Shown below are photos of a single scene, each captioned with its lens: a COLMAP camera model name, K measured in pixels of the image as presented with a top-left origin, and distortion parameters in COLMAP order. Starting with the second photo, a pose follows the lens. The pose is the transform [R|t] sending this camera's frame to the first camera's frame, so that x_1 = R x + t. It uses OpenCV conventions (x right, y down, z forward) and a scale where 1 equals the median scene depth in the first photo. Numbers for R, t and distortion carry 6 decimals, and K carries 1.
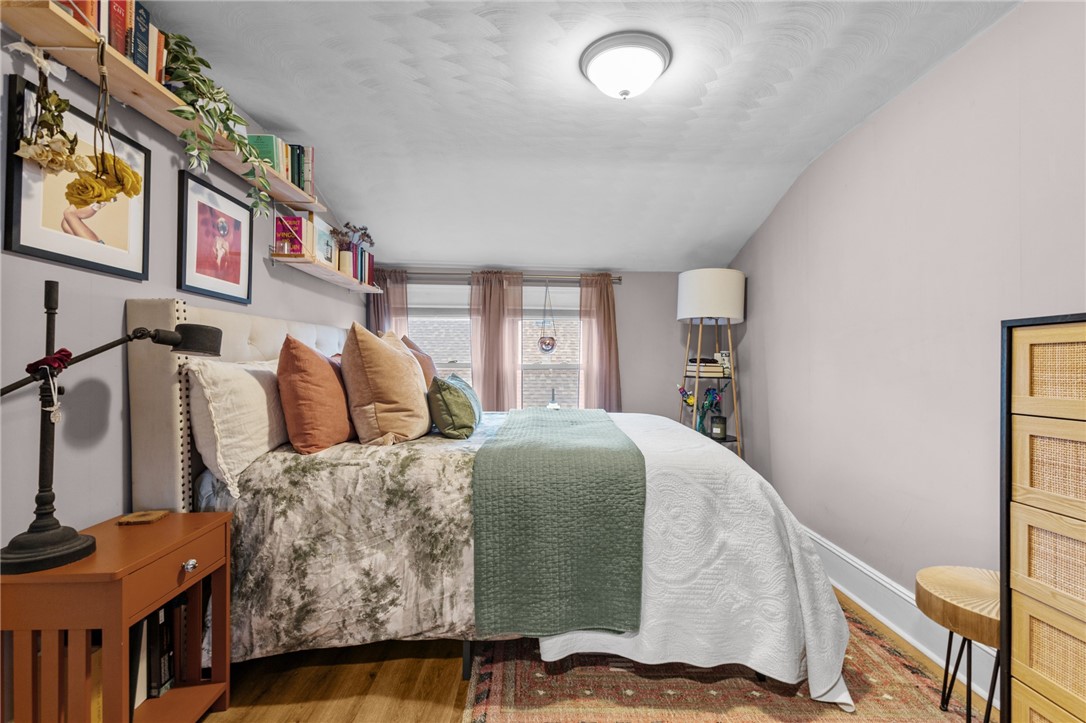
lens RADIAL K [[507.1, 0, 577.0], [0, 507.1, 361.3], [0, 0, 1]] dist [0.012315, -0.003279]
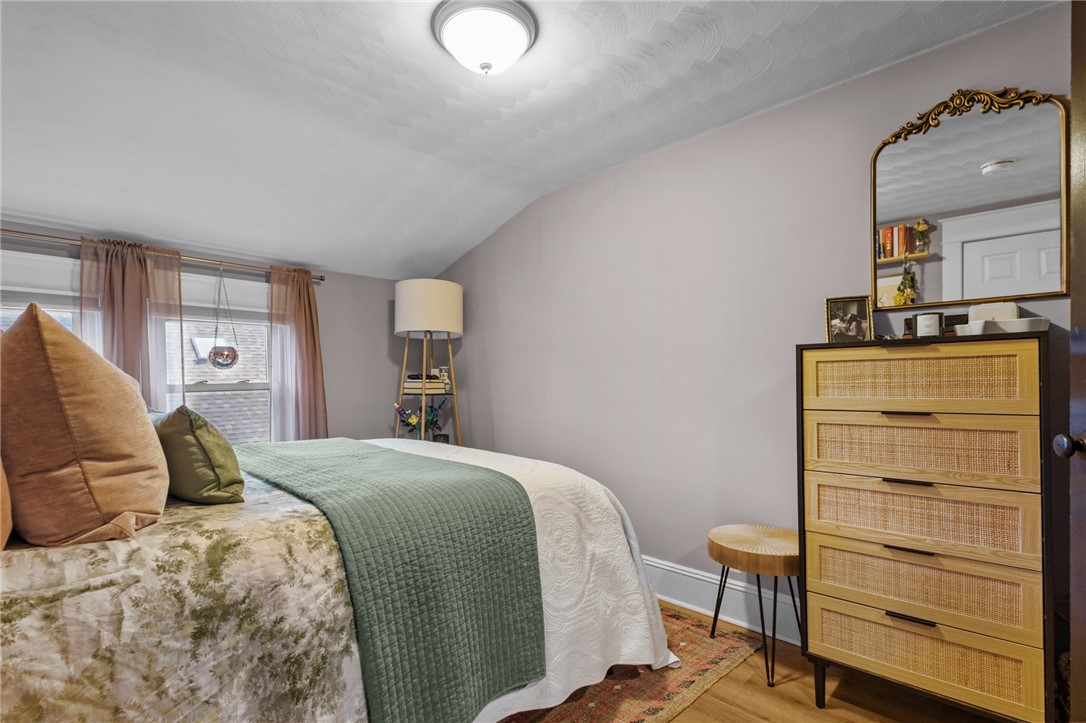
lens RADIAL K [[507.1, 0, 534.5], [0, 507.1, 381.8], [0, 0, 1]] dist [0.012315, -0.003279]
pose [[0.726636, -0.017779, 0.686792, -0.482146], [0.012569, 0.999842, 0.012584, -0.002098], [-0.686907, -0.000512, 0.726745, 0.338548]]
